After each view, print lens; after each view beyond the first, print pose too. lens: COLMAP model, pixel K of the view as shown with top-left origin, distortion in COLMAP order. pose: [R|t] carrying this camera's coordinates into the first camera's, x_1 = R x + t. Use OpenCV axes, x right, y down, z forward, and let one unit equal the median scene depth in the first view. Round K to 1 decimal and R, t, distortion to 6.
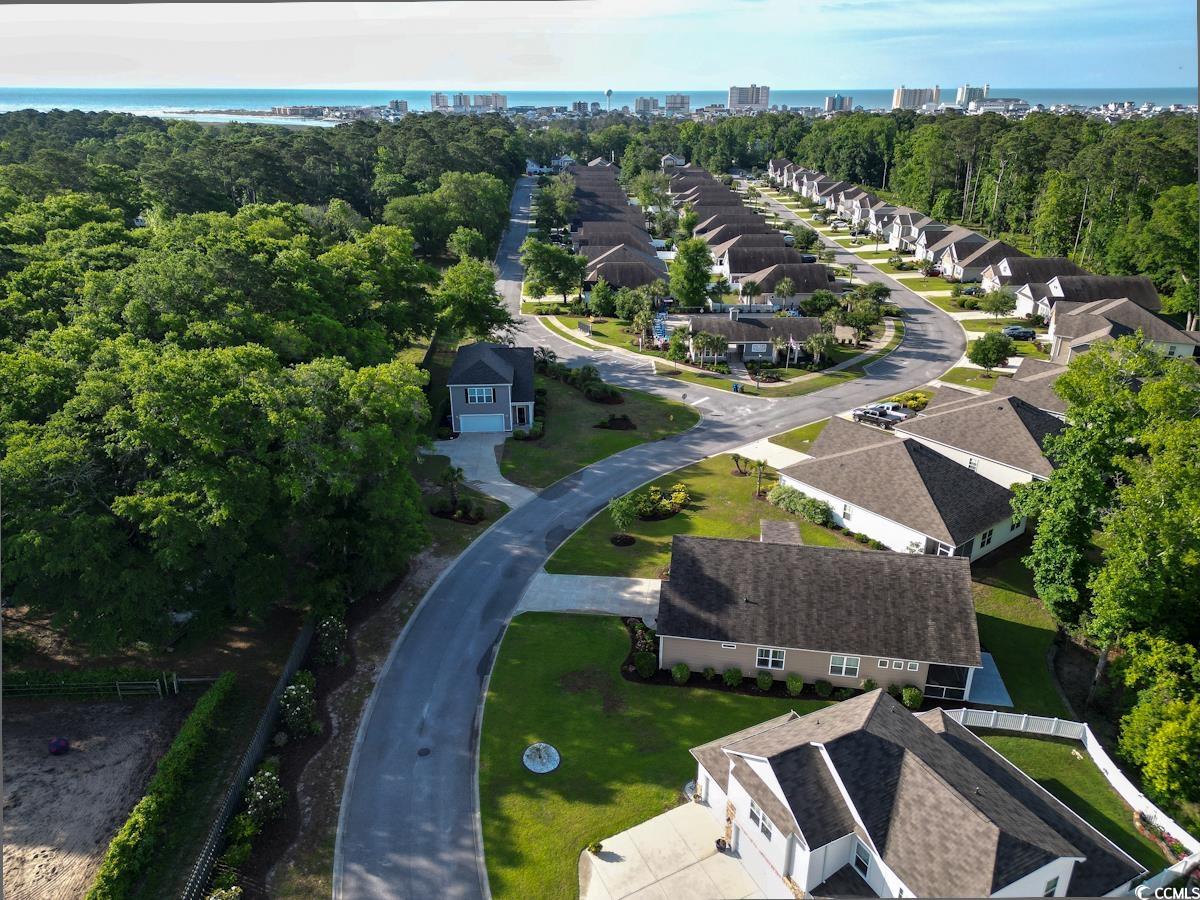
lens RADIAL K [[841.6, 0, 607.2], [0, 841.6, 447.4], [0, 0, 1]] dist [0.043362, -0.022857]
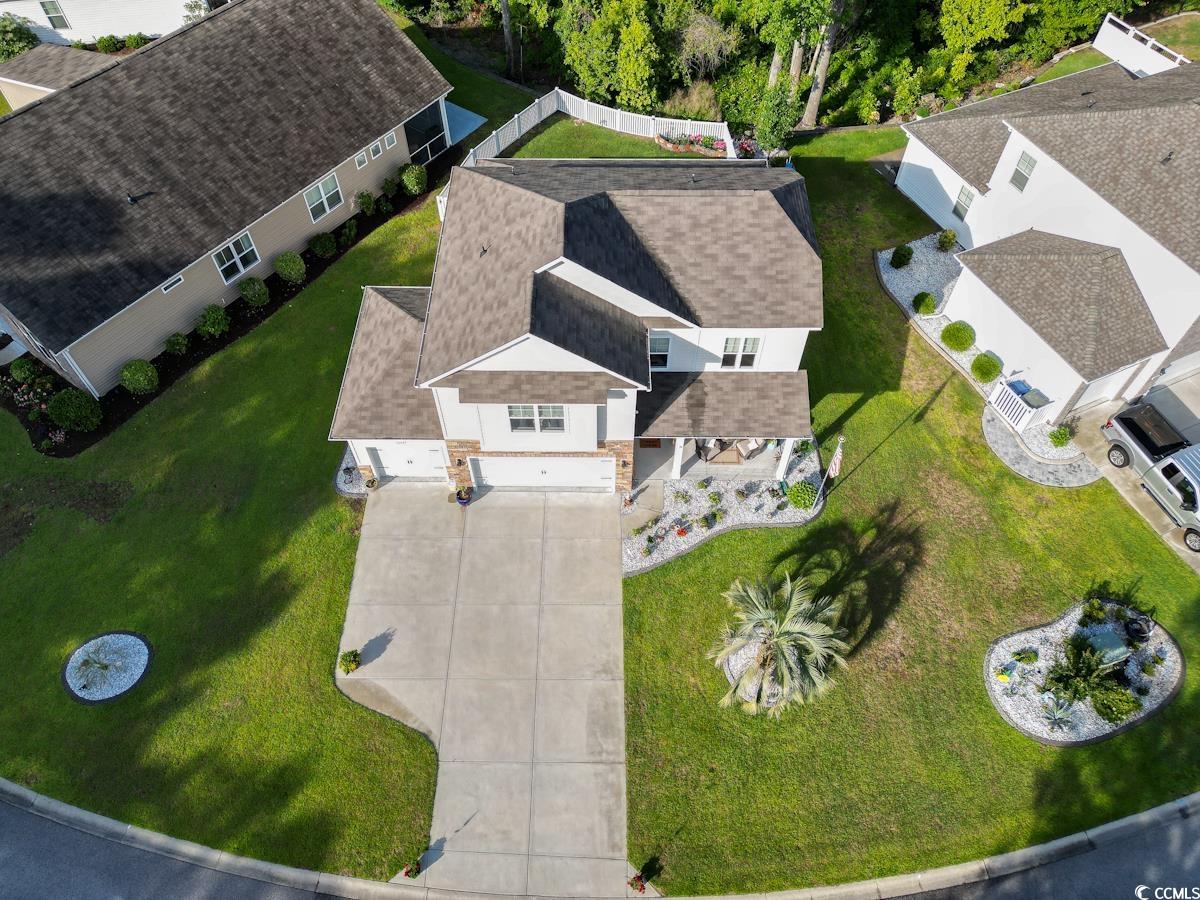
lens RADIAL K [[841.6, 0, 598.3], [0, 841.6, 449.5], [0, 0, 1]] dist [0.043362, -0.022857]
pose [[0.448376, -0.721906, 0.527077, -0.121089], [0.346141, 0.683898, 0.642238, 0.046405], [-0.824103, -0.105521, 0.556525, 0.473228]]
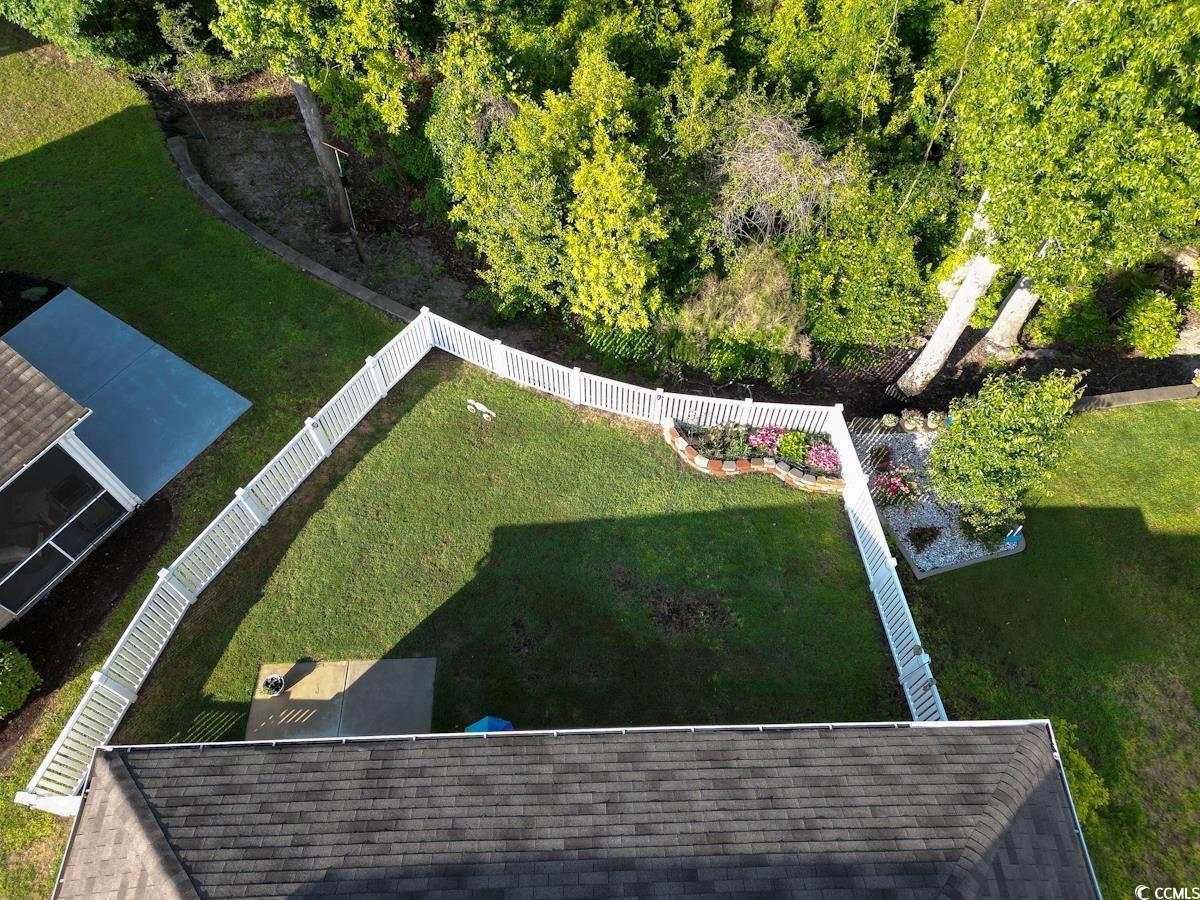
lens RADIAL K [[841.6, 0, 604.3], [0, 841.6, 456.3], [0, 0, 1]] dist [0.043362, -0.022857]
pose [[0.415350, -0.775673, 0.475201, 0.388929], [0.346908, 0.617981, 0.705517, 0.147093], [-0.840916, -0.128186, 0.525766, 0.764869]]
